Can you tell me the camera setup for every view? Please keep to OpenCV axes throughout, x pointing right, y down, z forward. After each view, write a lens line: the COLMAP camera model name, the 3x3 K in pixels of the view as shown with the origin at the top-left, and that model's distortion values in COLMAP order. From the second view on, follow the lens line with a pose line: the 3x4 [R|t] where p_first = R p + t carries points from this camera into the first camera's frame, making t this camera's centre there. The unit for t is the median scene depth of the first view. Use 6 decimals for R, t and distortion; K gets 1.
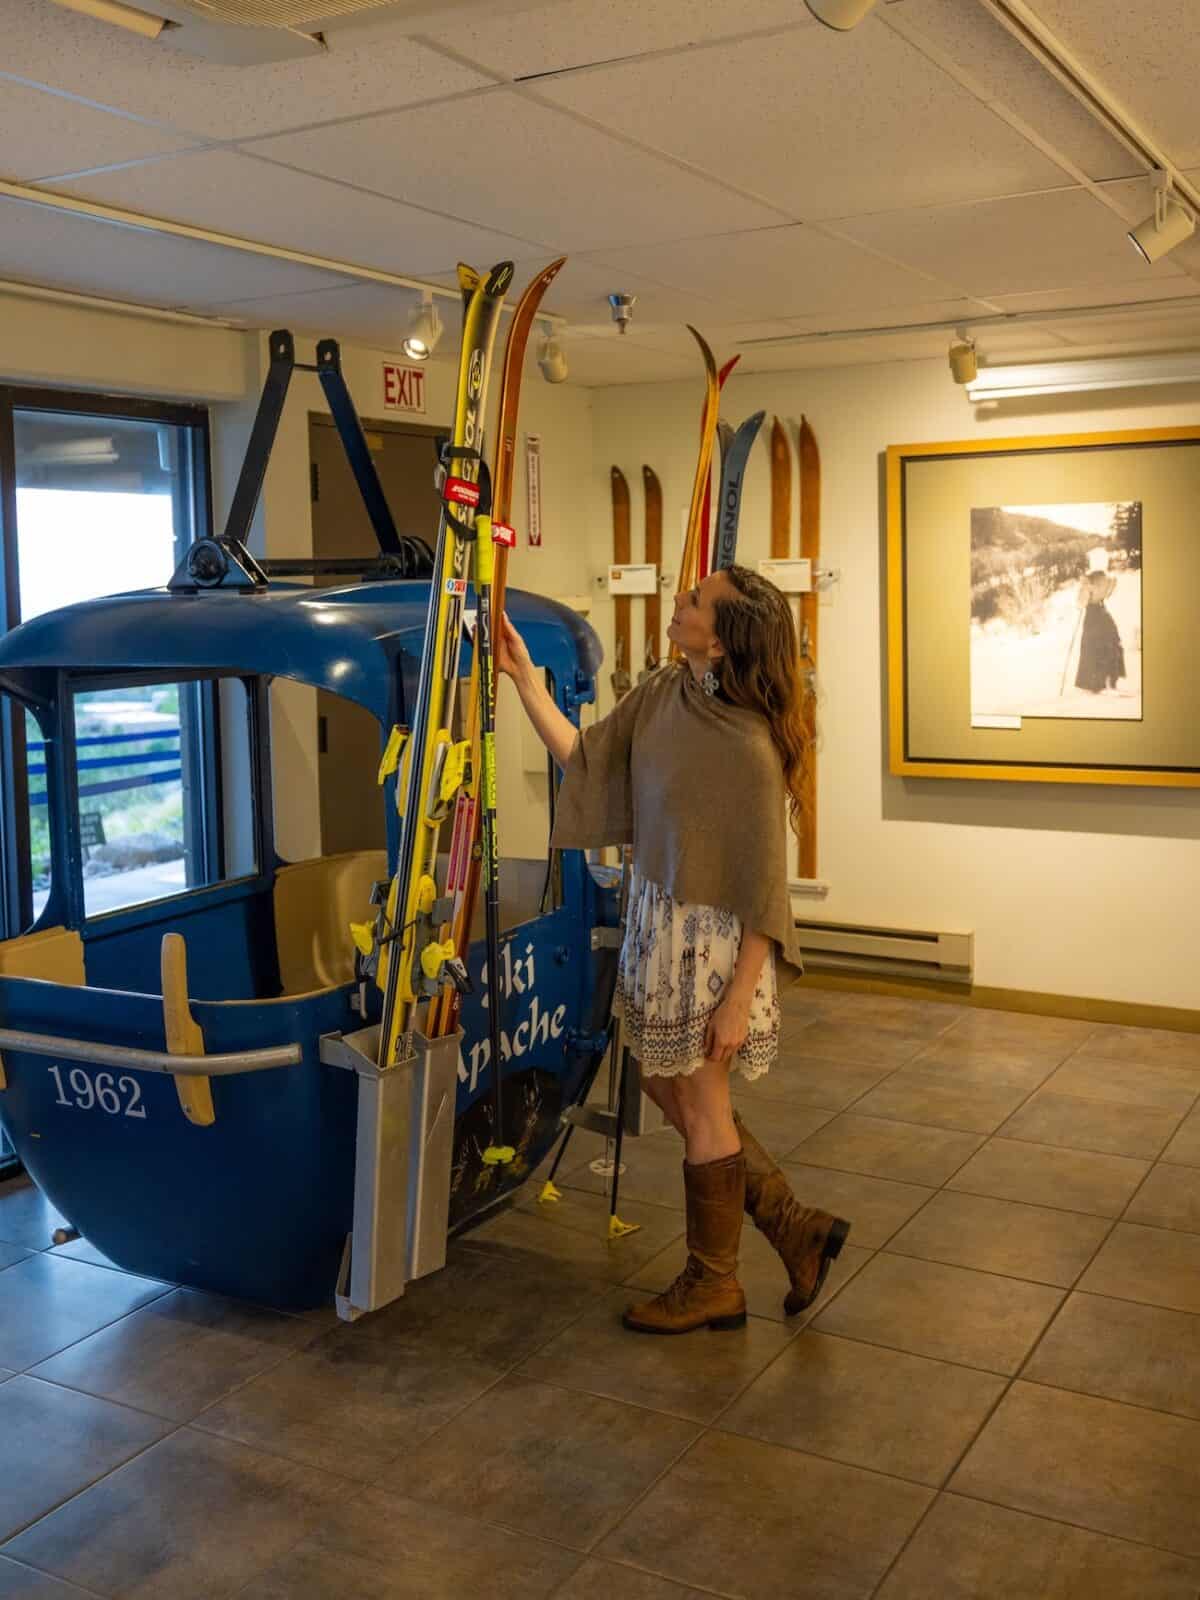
lens RADIAL K [[1608.1, 0, 599.6], [0, 1608.1, 660.4], [0, 0, 1]] dist [0.002934, -0.012420]
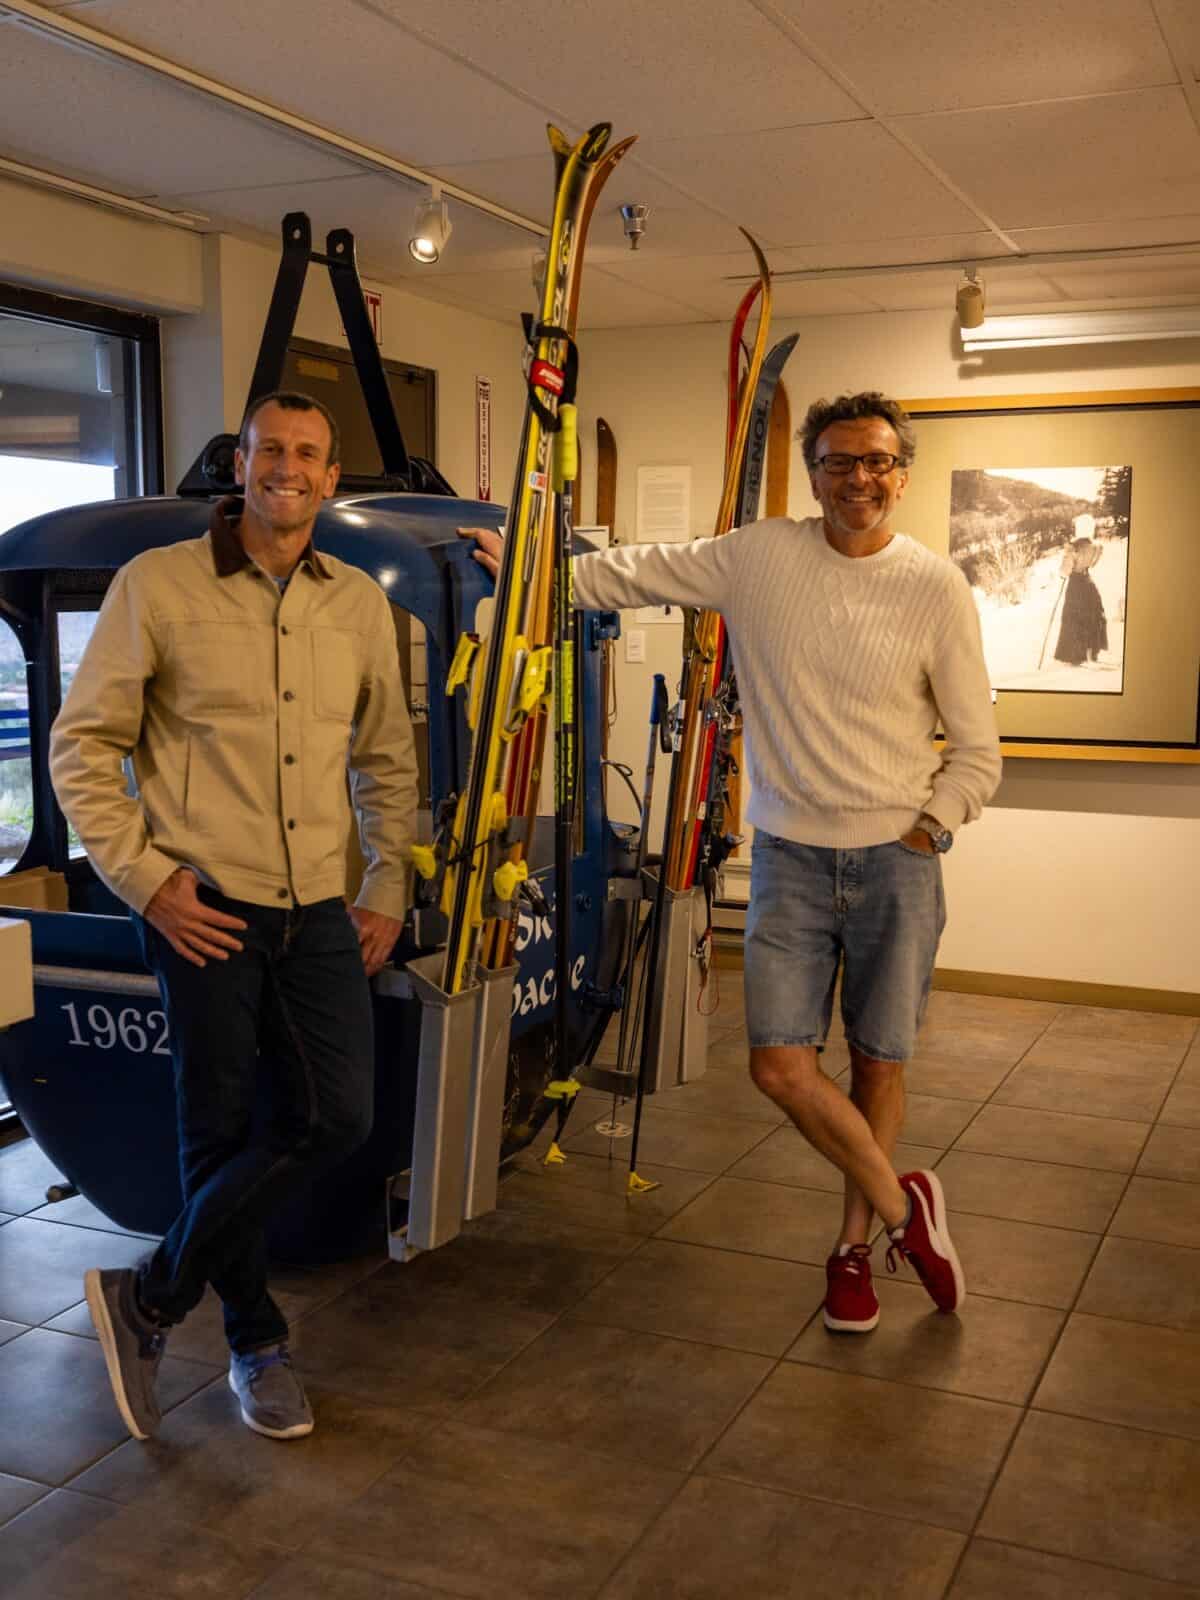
lens RADIAL K [[1708.8, 0, 600.0], [0, 1708.8, 800.0], [0, 0, 1]] dist [0.002129, -0.009803]
pose [[0.994877, 0.012564, 0.100313, -0.114072], [-0.019479, 0.997478, 0.068254, 0.052916], [-0.099203, -0.069859, 0.992612, 0.003344]]
